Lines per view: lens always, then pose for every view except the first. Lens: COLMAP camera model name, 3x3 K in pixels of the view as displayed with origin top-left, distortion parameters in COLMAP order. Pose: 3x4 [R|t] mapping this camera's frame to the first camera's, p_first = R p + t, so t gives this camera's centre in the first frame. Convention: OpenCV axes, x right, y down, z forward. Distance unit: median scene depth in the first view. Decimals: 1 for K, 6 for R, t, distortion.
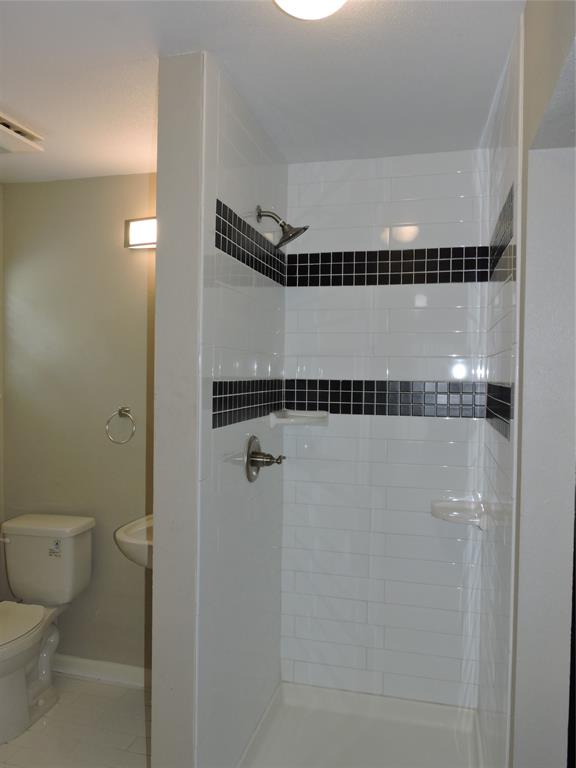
lens RADIAL K [[603.4, 0, 288.0], [0, 603.4, 384.0], [0, 0, 1]] dist [-0.004180, -0.006160]
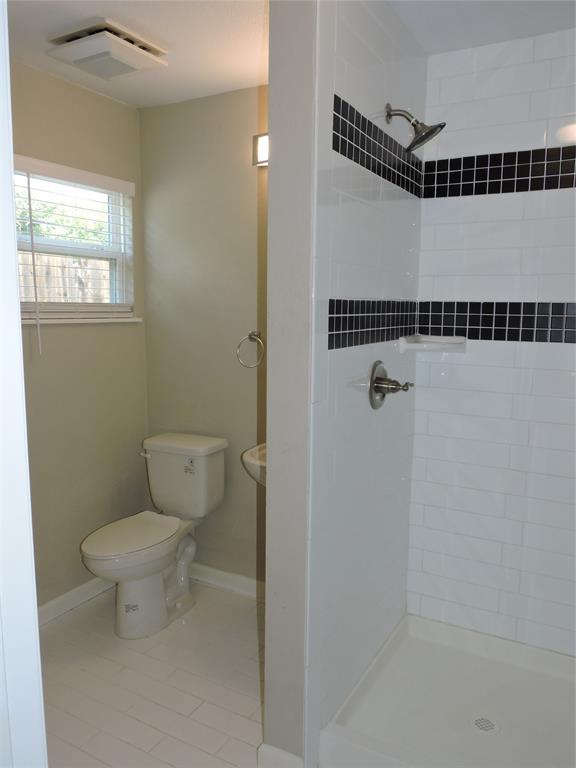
lens RADIAL K [[603.4, 0, 288.0], [0, 603.4, 384.0], [0, 0, 1]] dist [-0.004180, -0.006160]
pose [[0.967909, 0.028060, -0.249731, 0.037133], [-0.000814, 0.994092, 0.108540, 0.018295], [0.251301, -0.104854, 0.962213, 0.051507]]
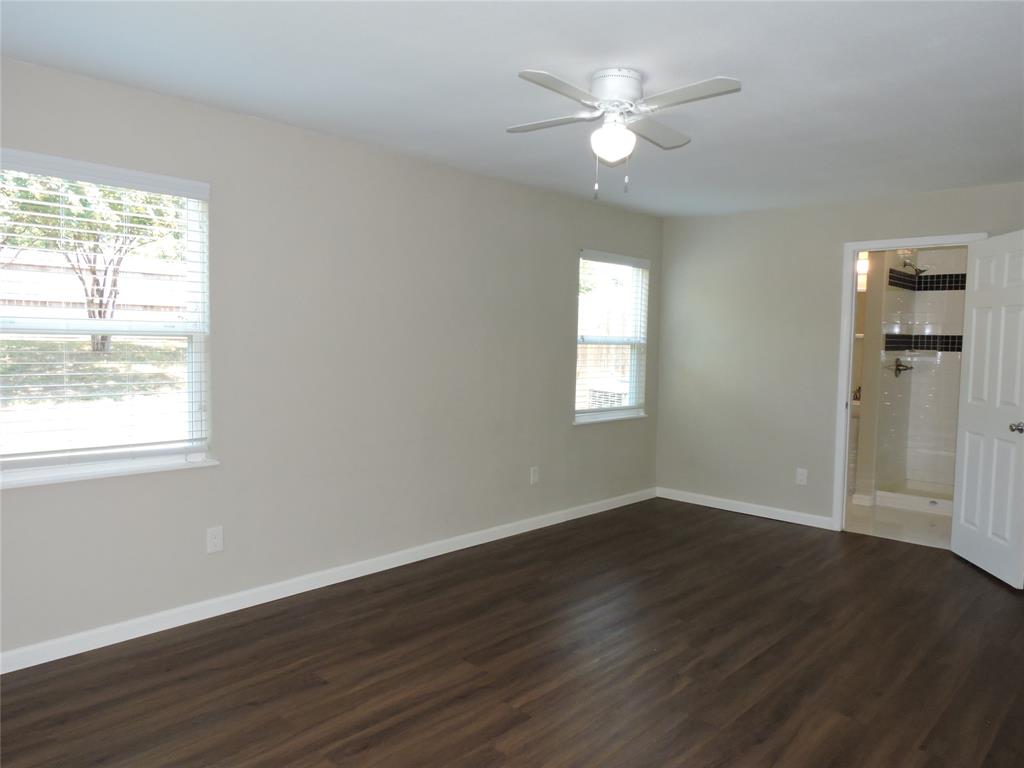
lens RADIAL K [[728.7, 0, 512.0], [0, 728.7, 384.0], [0, 0, 1]] dist [-0.008385, -0.000110]
pose [[0.877863, 0.033563, -0.477735, -0.020235], [-0.011721, 0.998748, 0.048630, 0.059171], [0.478769, -0.037091, 0.877157, -2.009861]]
